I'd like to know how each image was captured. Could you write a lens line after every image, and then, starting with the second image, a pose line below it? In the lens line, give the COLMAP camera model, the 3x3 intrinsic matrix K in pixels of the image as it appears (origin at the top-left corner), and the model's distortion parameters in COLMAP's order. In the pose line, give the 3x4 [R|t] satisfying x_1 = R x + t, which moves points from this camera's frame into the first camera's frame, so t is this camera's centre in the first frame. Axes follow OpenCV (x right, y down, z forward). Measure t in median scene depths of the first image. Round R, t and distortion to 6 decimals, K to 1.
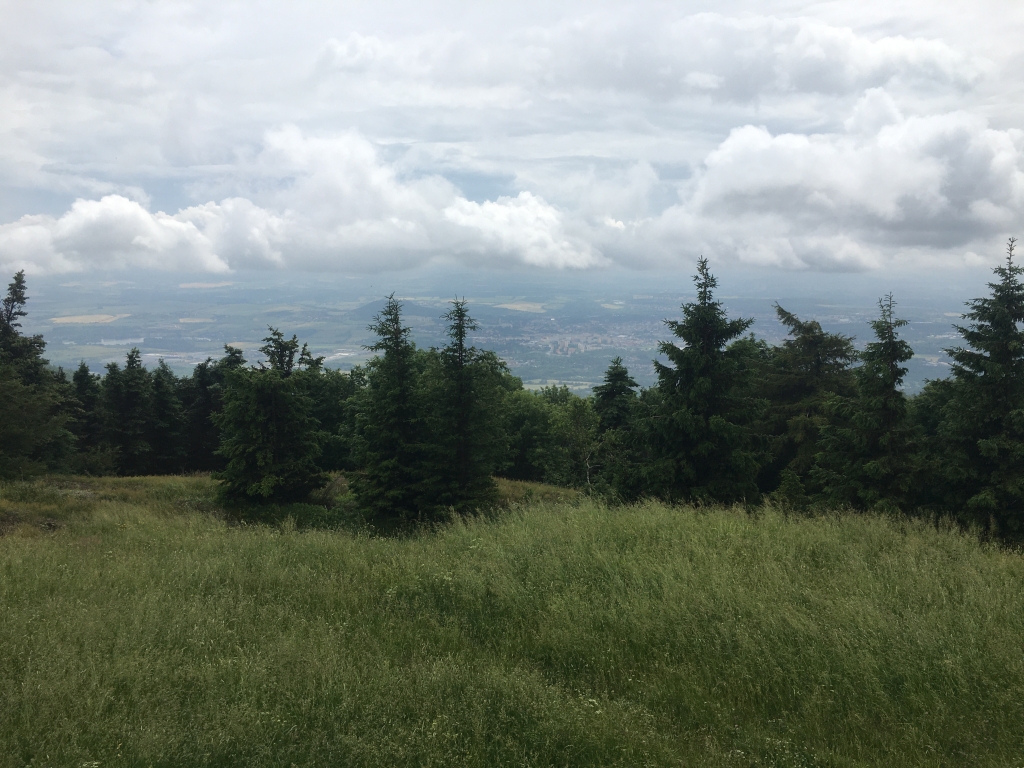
lens RADIAL K [[876.8, 0, 505.1], [0, 876.8, 375.7], [0, 0, 1]] dist [0.079259, -0.092414]
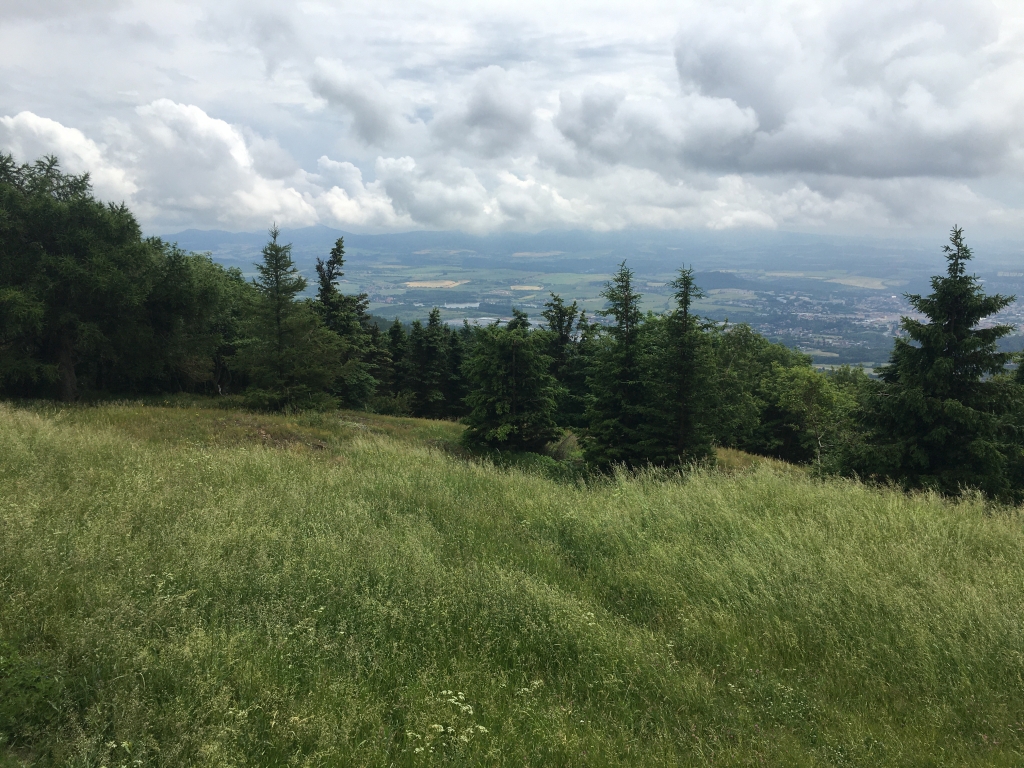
lens RADIAL K [[876.8, 0, 507.9], [0, 876.8, 377.4], [0, 0, 1]] dist [0.079259, -0.092414]
pose [[0.935040, 0.065389, -0.348461, 0.115856], [-0.053583, 0.997619, 0.043423, 0.006478], [0.350471, -0.021931, 0.936317, -0.027466]]
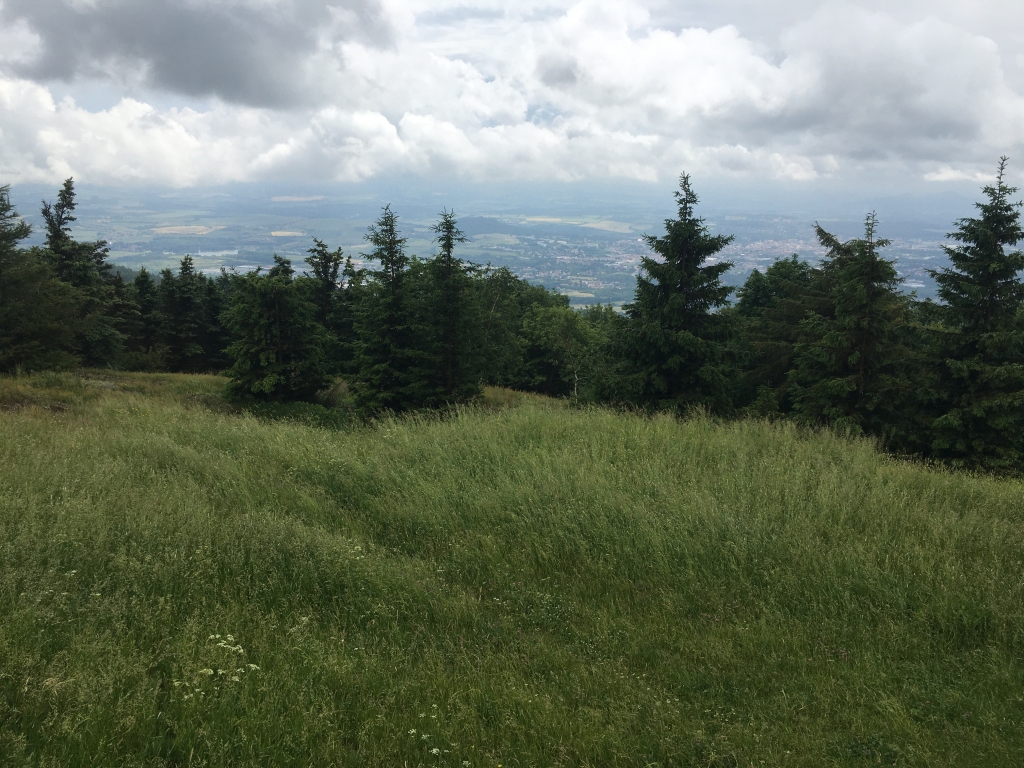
lens RADIAL K [[876.8, 0, 511.8], [0, 876.8, 374.6], [0, 0, 1]] dist [0.079259, -0.092414]
pose [[0.995216, 0.034677, -0.091338, 0.122092], [-0.026401, 0.995563, 0.090314, 0.008615], [0.094065, -0.087471, 0.991716, -0.035413]]
